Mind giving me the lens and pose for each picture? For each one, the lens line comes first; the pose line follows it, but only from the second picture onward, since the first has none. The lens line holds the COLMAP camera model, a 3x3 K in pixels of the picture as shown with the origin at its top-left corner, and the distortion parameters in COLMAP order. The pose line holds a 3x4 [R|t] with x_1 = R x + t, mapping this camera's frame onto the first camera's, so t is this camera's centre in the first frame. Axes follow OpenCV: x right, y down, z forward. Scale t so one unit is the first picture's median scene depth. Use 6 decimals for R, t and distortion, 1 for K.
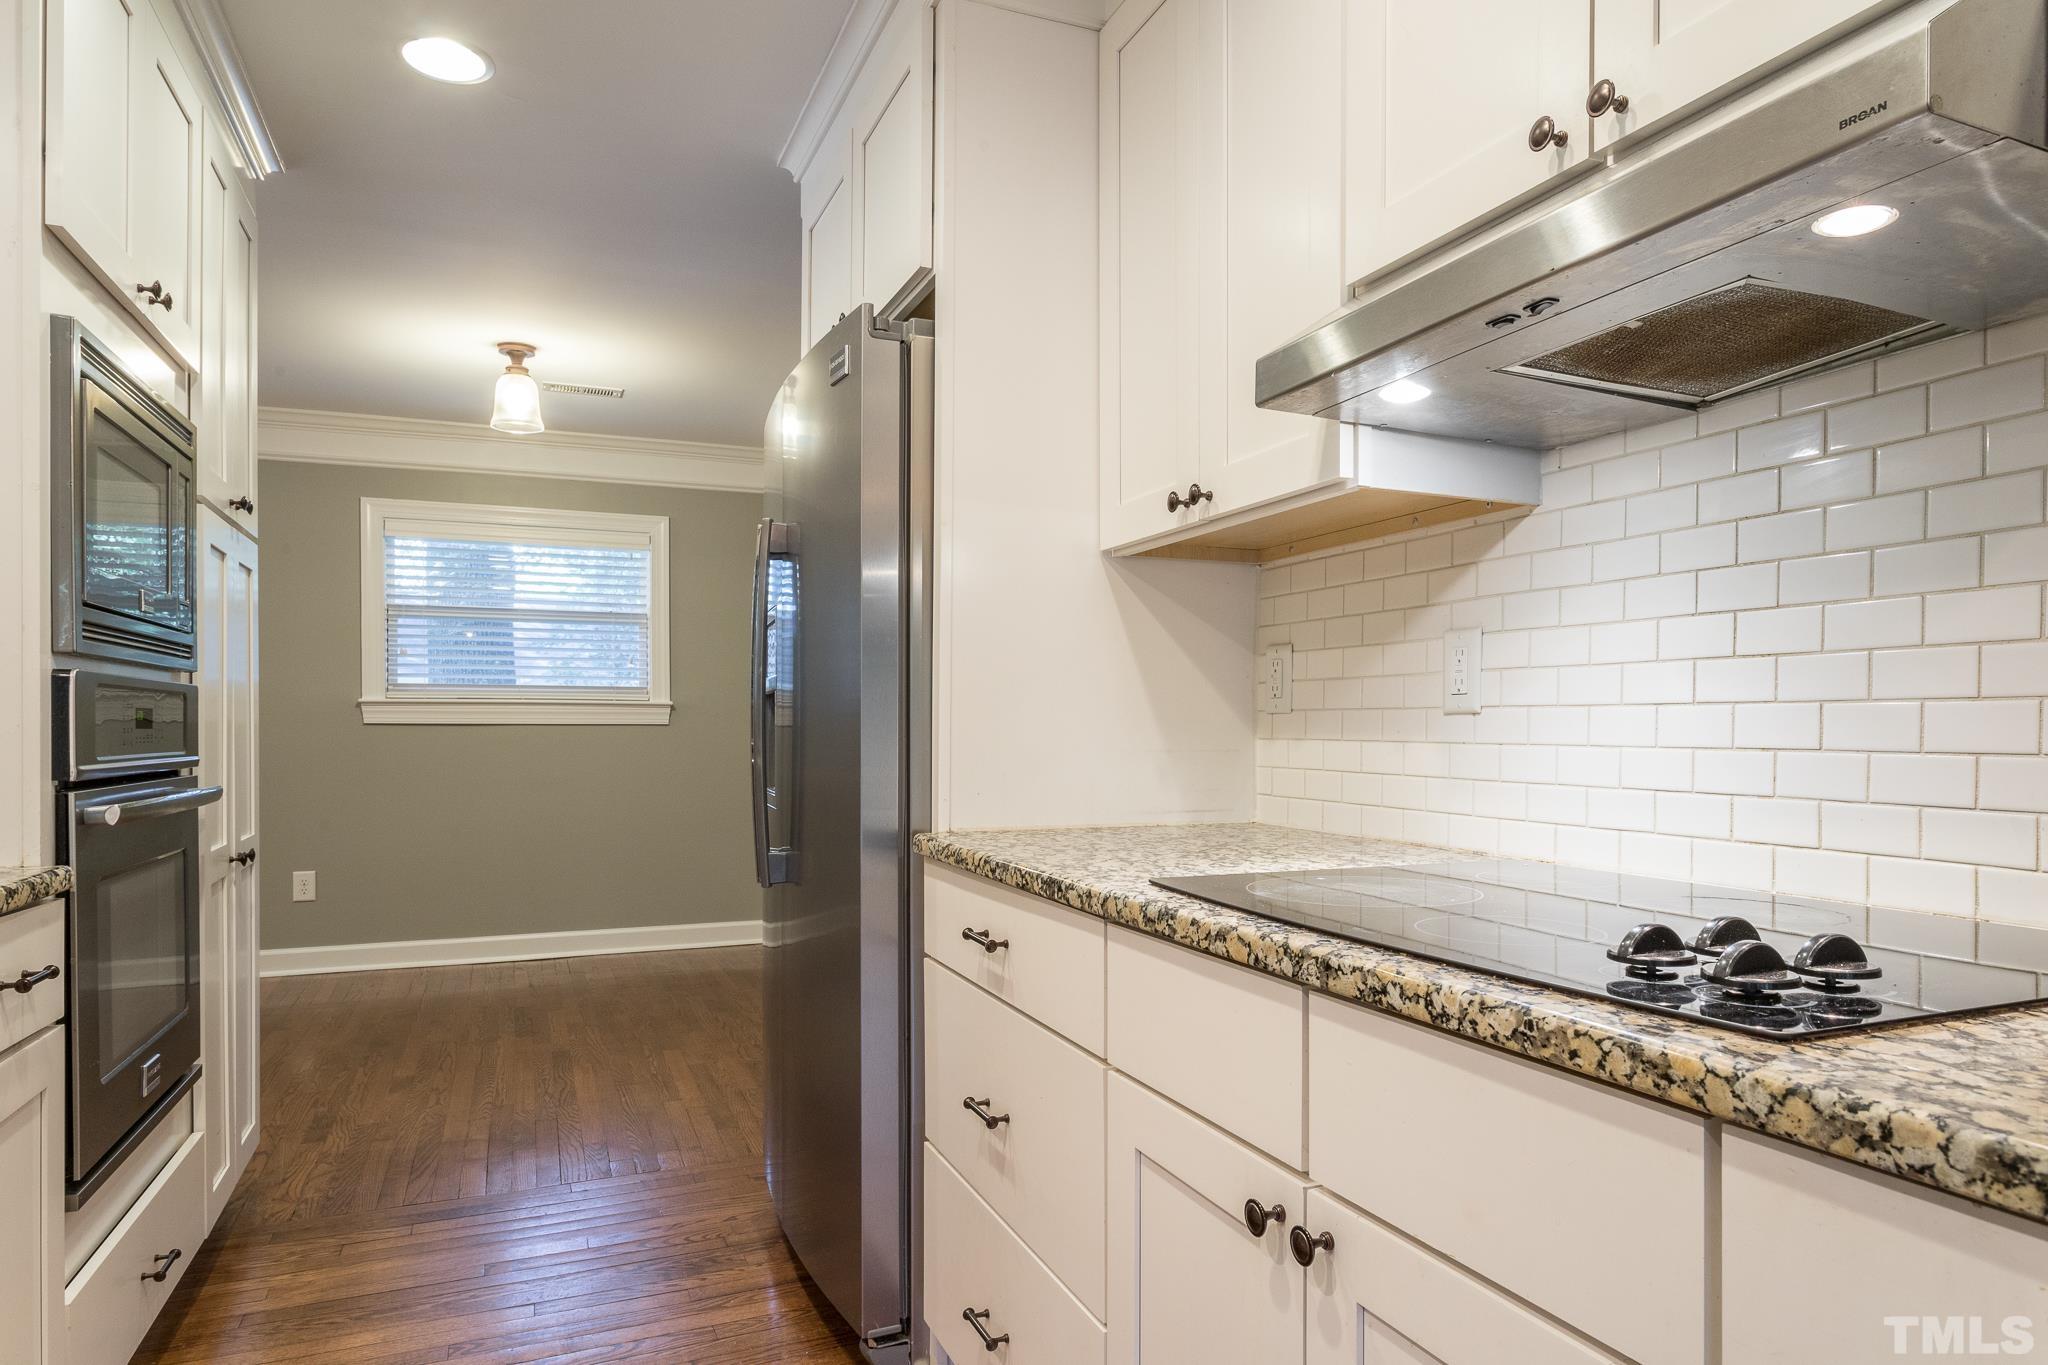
lens RADIAL K [[1241.4, 0, 1041.7], [0, 1241.4, 735.7], [0, 0, 1]] dist [-0.009382, 0.002512]
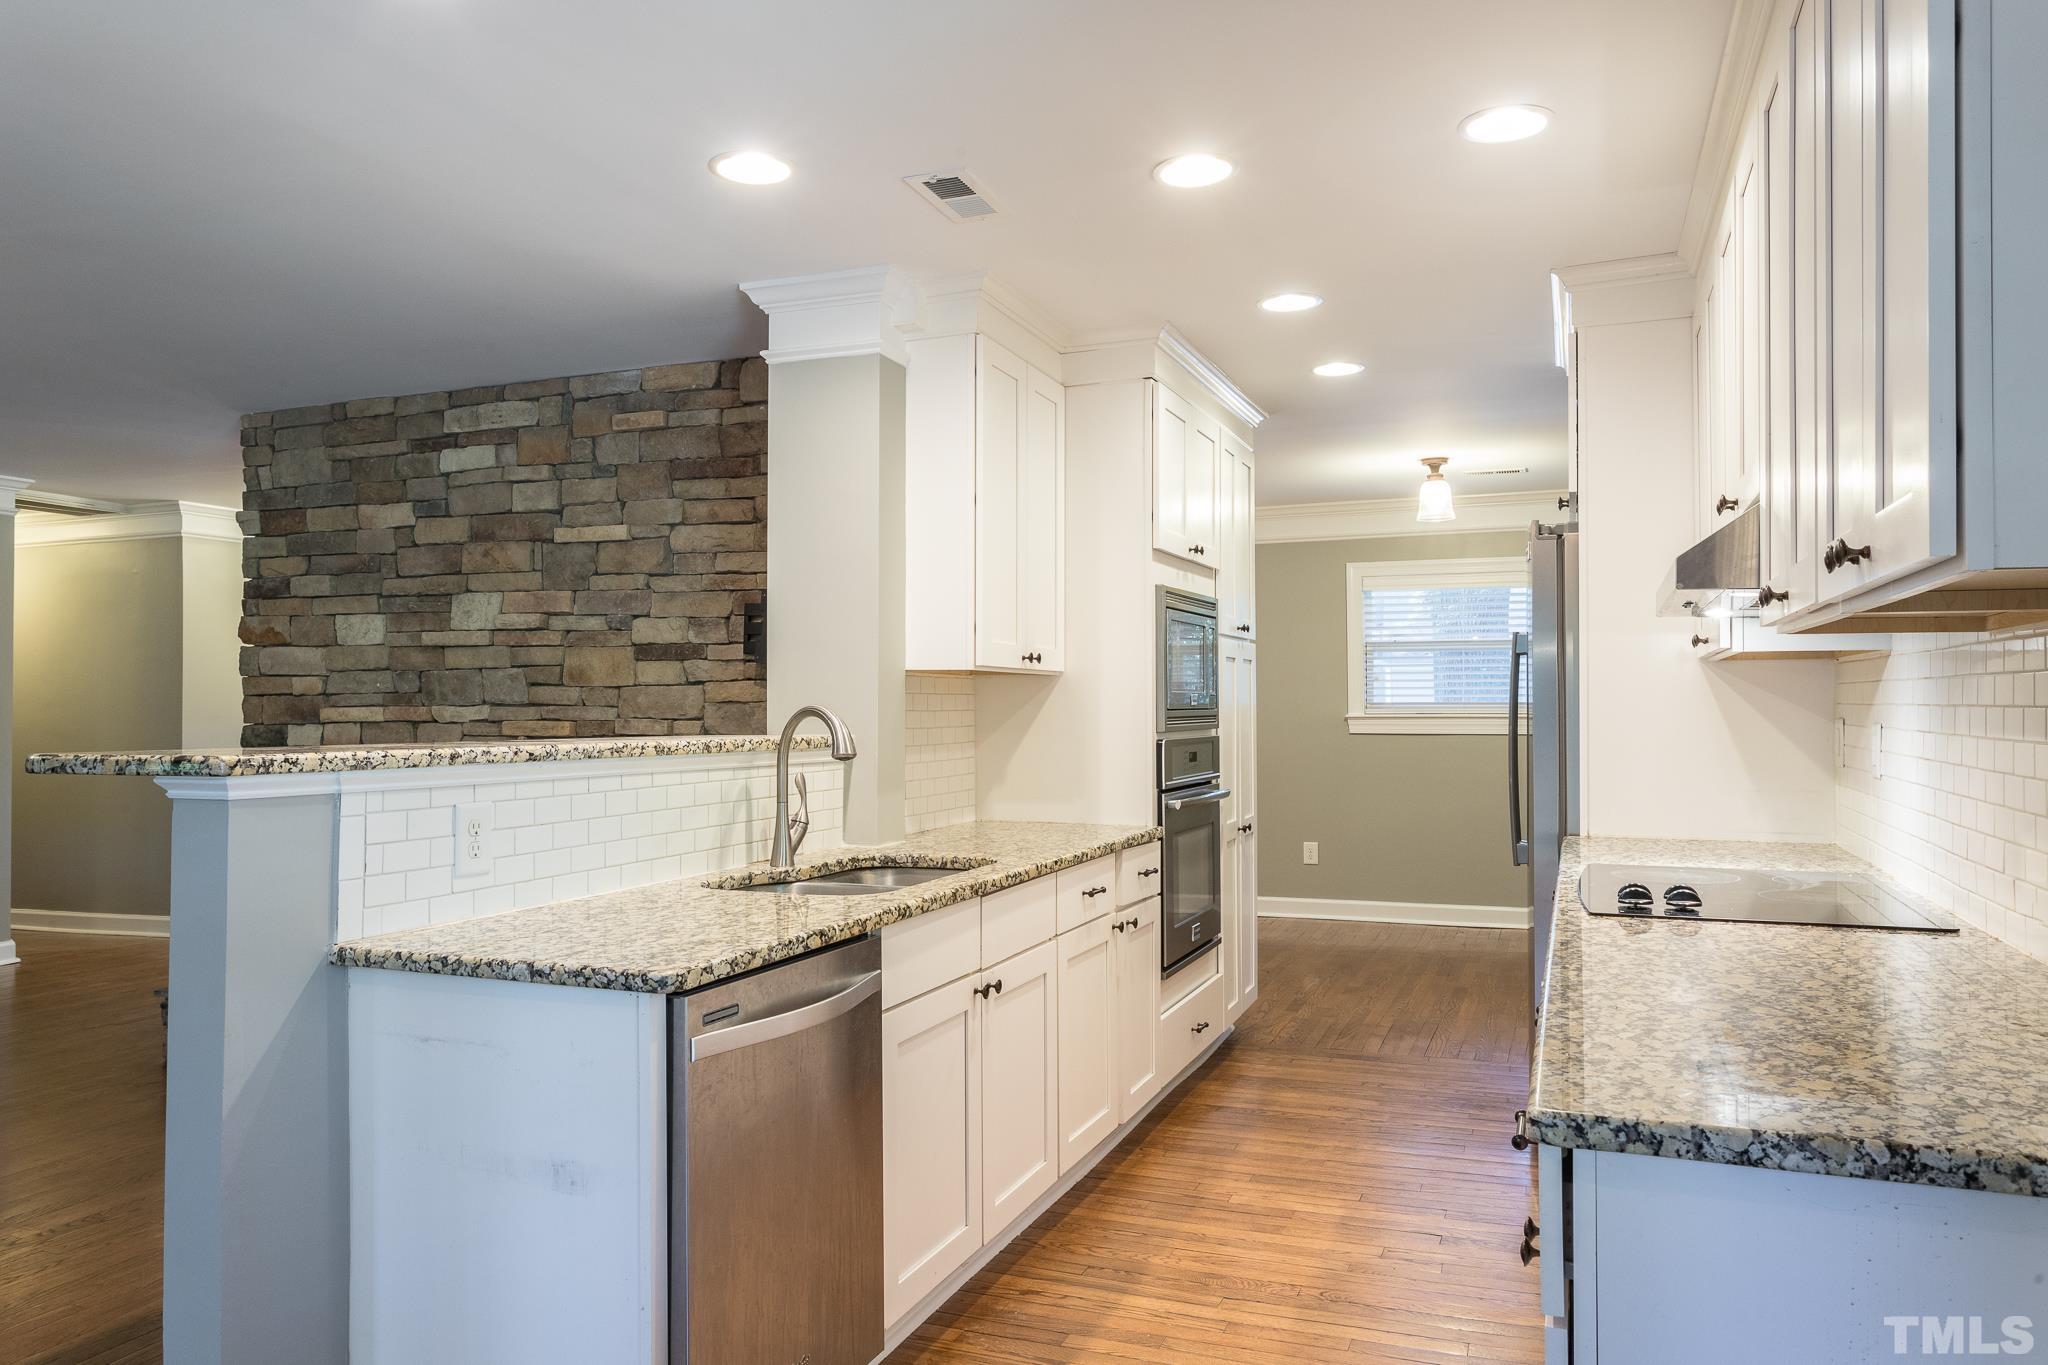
lens RADIAL K [[1399.6, 0, 1022.3], [0, 1399.6, 681.7], [0, 0, 1]] dist [-0.001595, 0.002145]
pose [[0.709852, -0.015274, -0.704186, 0.655410], [-0.000602, 0.999751, -0.022291, -0.080114], [0.704351, 0.016247, 0.709666, -0.784024]]
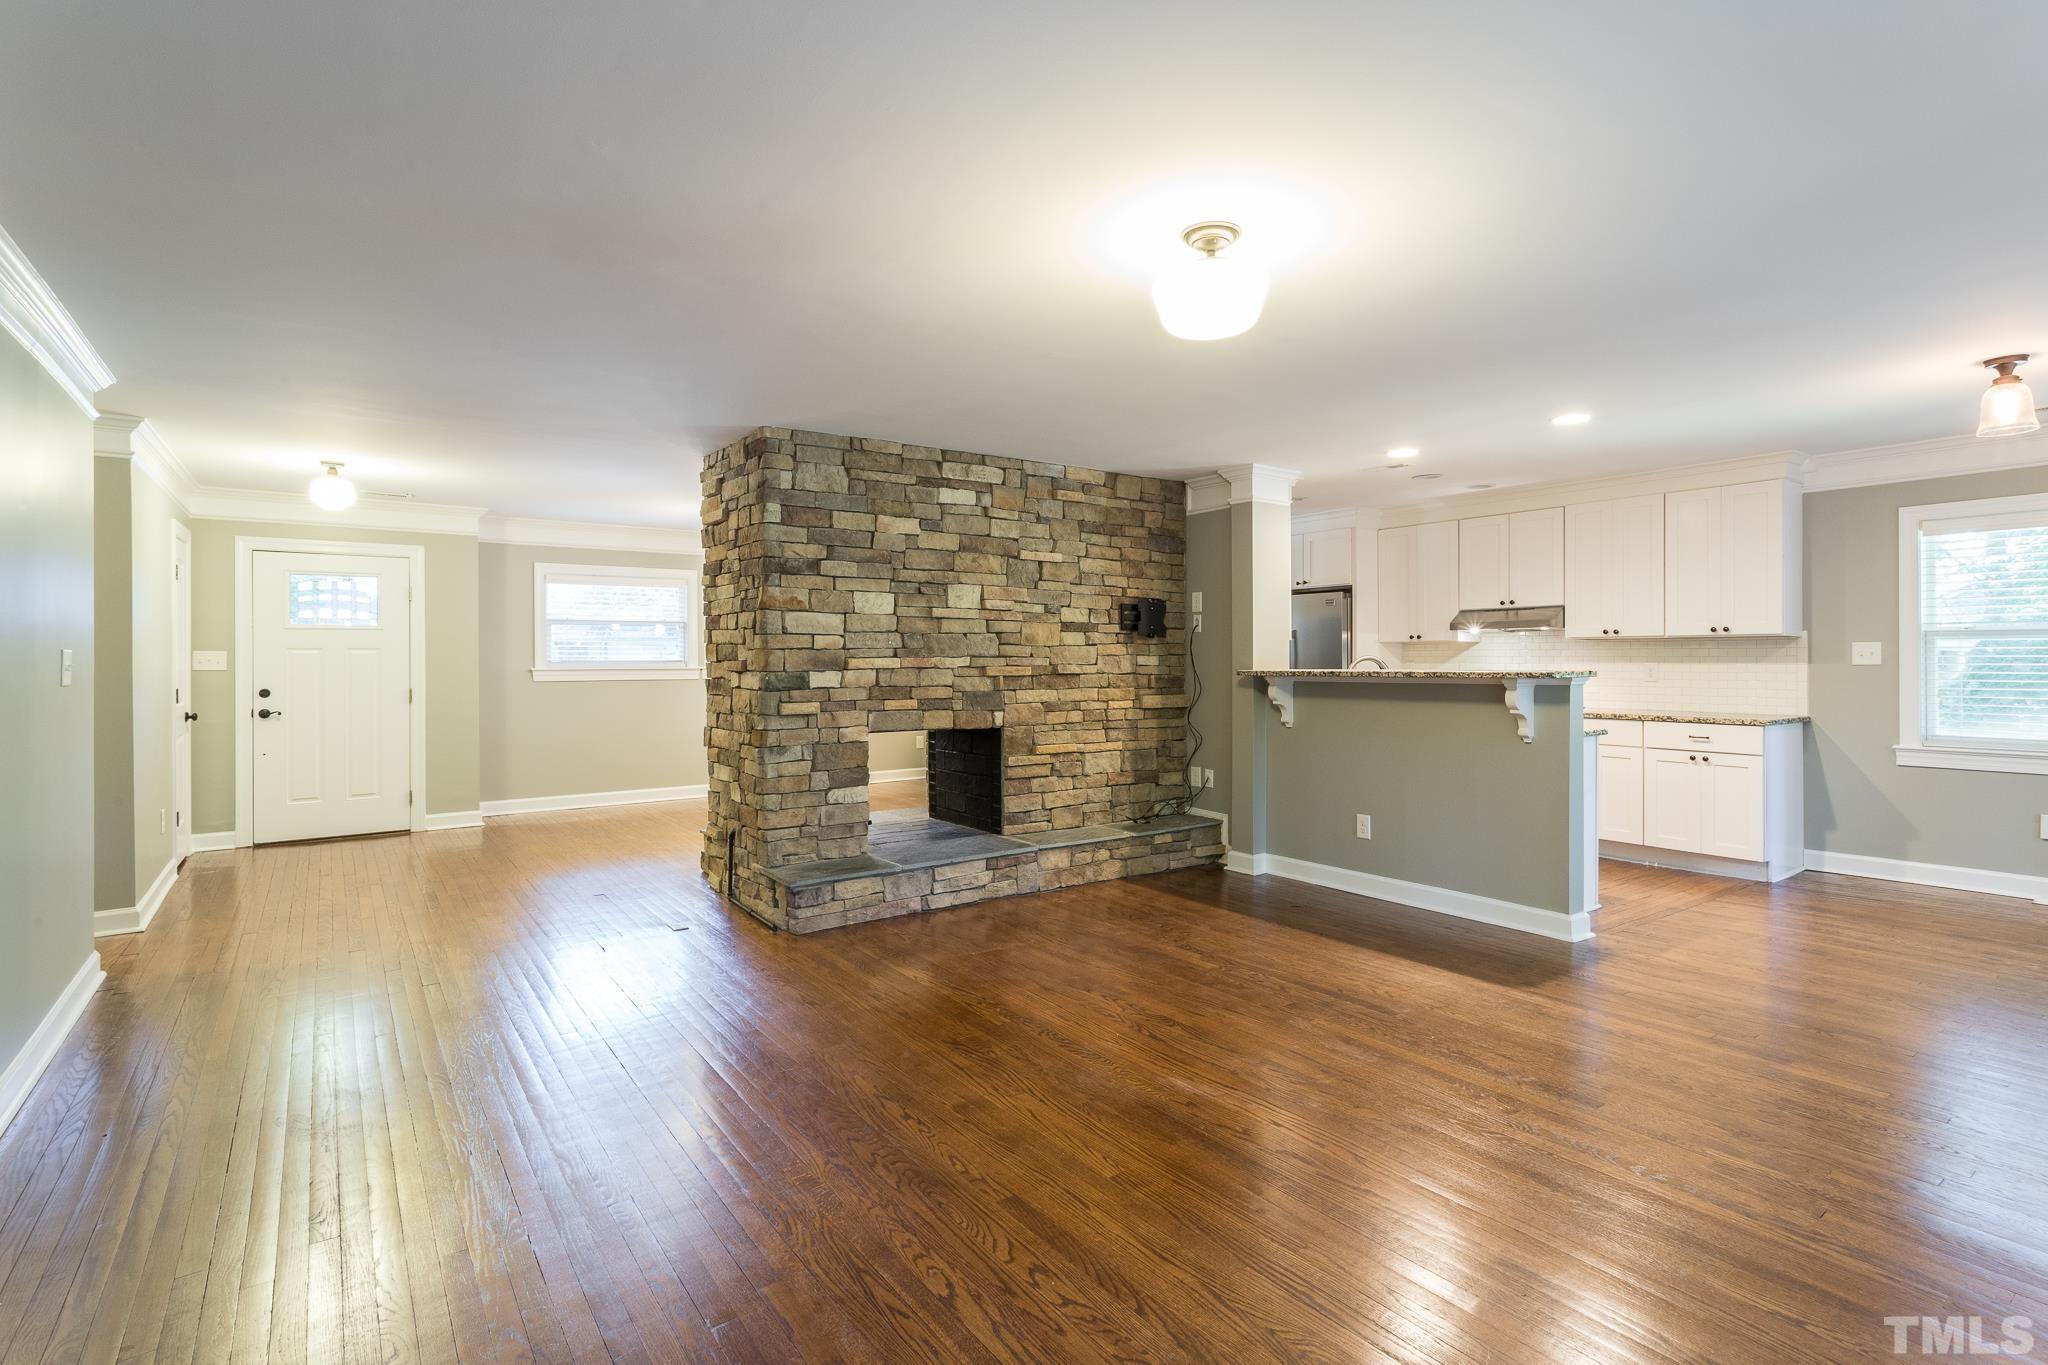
lens RADIAL K [[985.6, 0, 1017.0], [0, 985.6, 656.2], [0, 0, 1]] dist [-0.002394, 0.002969]
pose [[0.977874, -0.004930, 0.209138, -2.018871], [0.006952, 0.999936, -0.008932, -0.070256], [-0.209081, 0.010188, 0.977845, -2.286618]]
